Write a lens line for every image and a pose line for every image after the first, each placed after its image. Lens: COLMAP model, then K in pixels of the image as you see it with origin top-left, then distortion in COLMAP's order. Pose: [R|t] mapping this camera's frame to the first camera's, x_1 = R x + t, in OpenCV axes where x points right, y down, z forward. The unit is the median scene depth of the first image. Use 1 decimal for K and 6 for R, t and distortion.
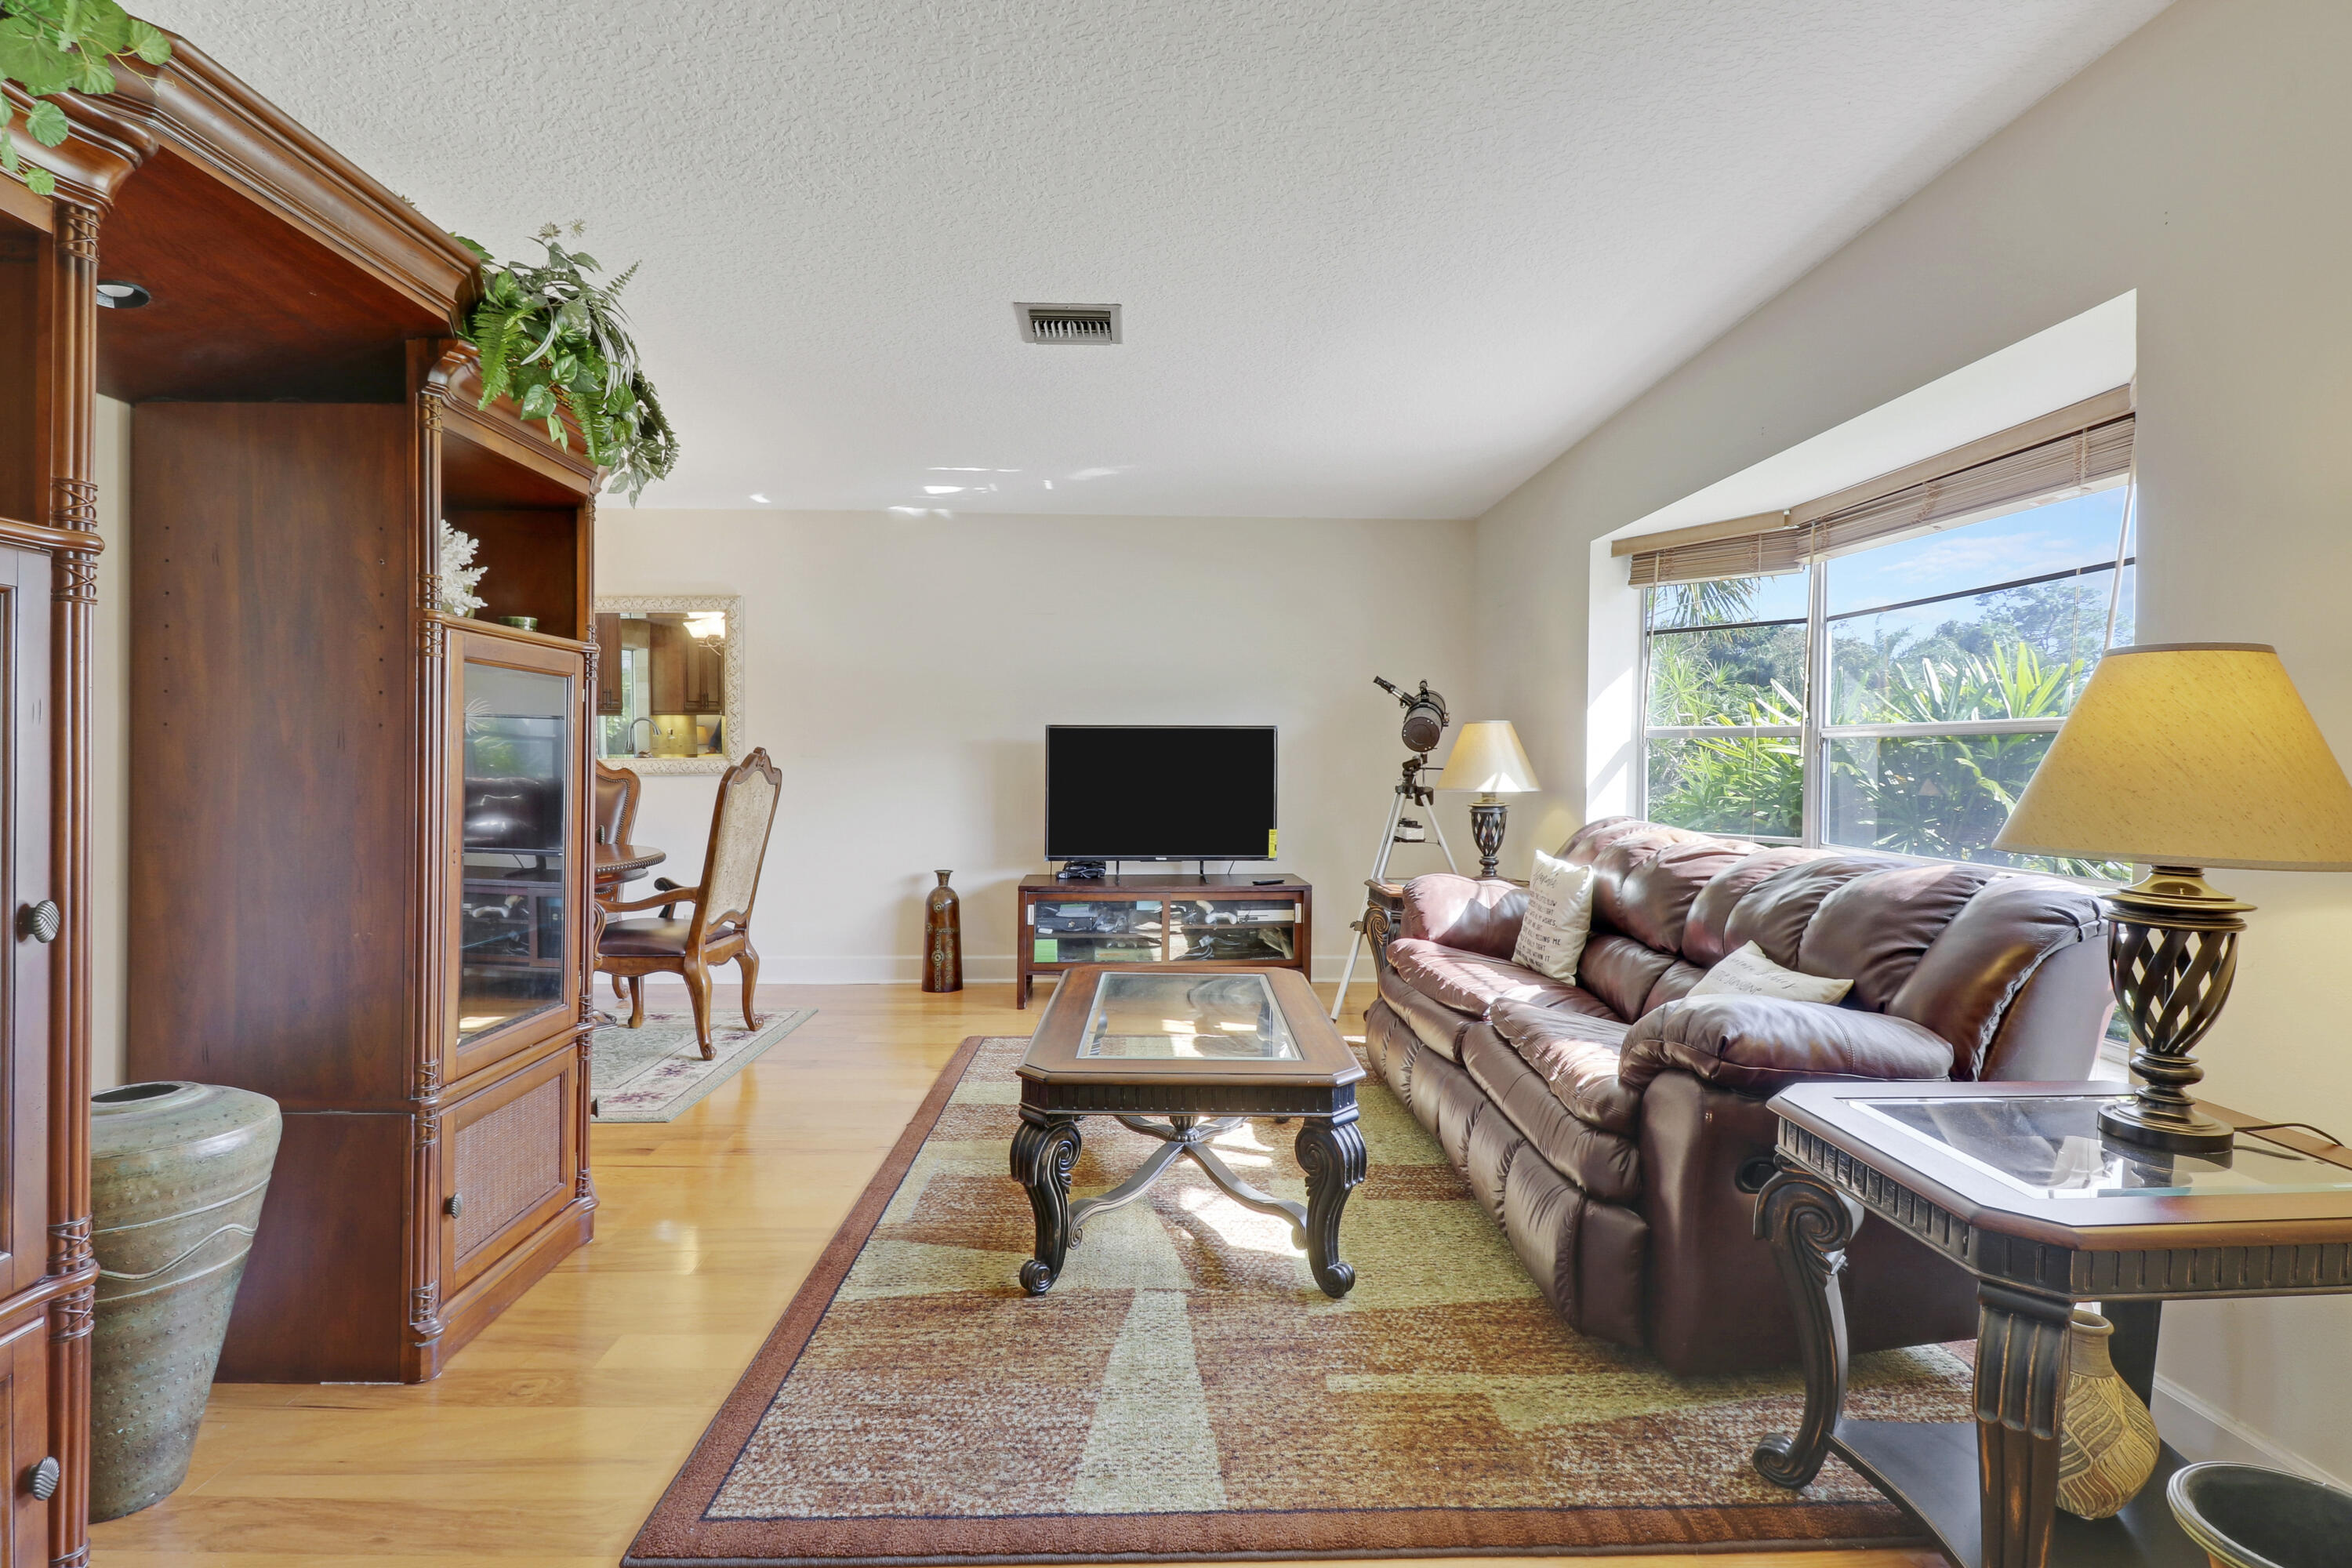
lens RADIAL K [[1116.3, 0, 1181.5], [0, 1116.3, 782.9], [0, 0, 1]] dist [-0.009967, -0.006533]
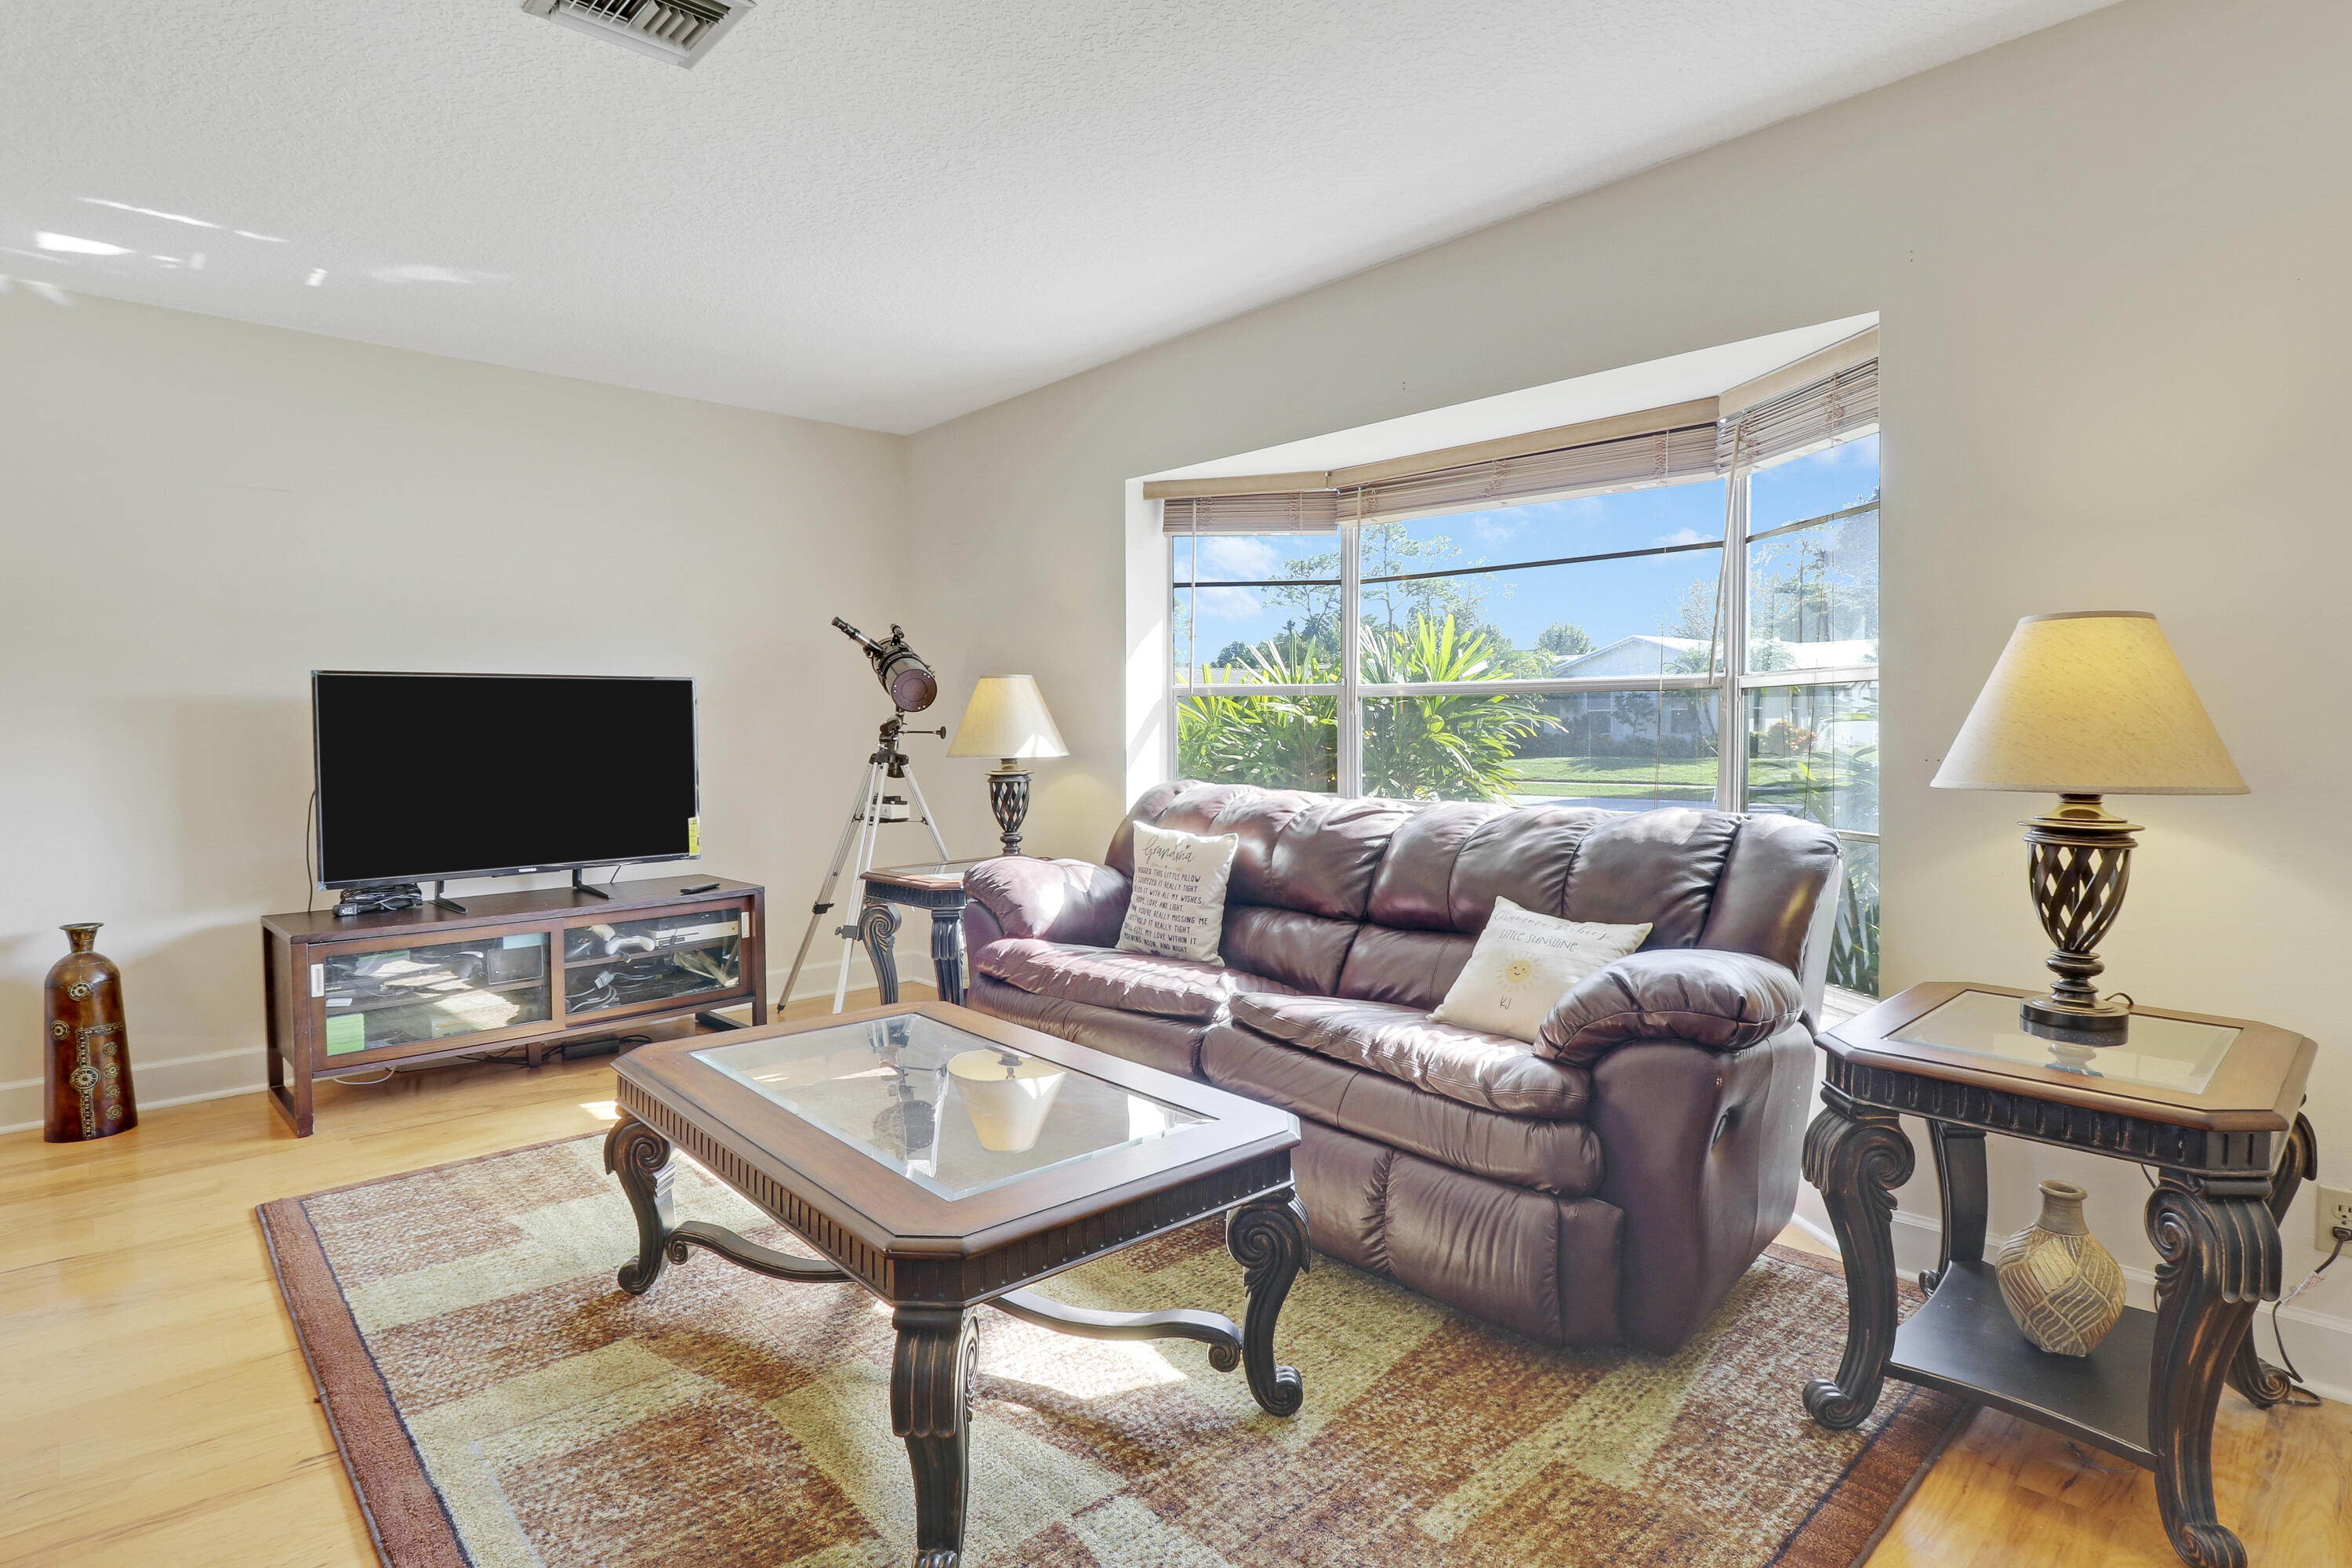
lens RADIAL K [[1167.1, 0, 1103.8], [0, 1167.1, 779.1], [0, 0, 1]] dist [-0.011944, -0.003087]
pose [[0.749073, -0.038874, 0.661346, -0.247080], [0.022995, 0.999201, 0.032689, -0.003245], [-0.662088, -0.009279, 0.749369, 0.255389]]
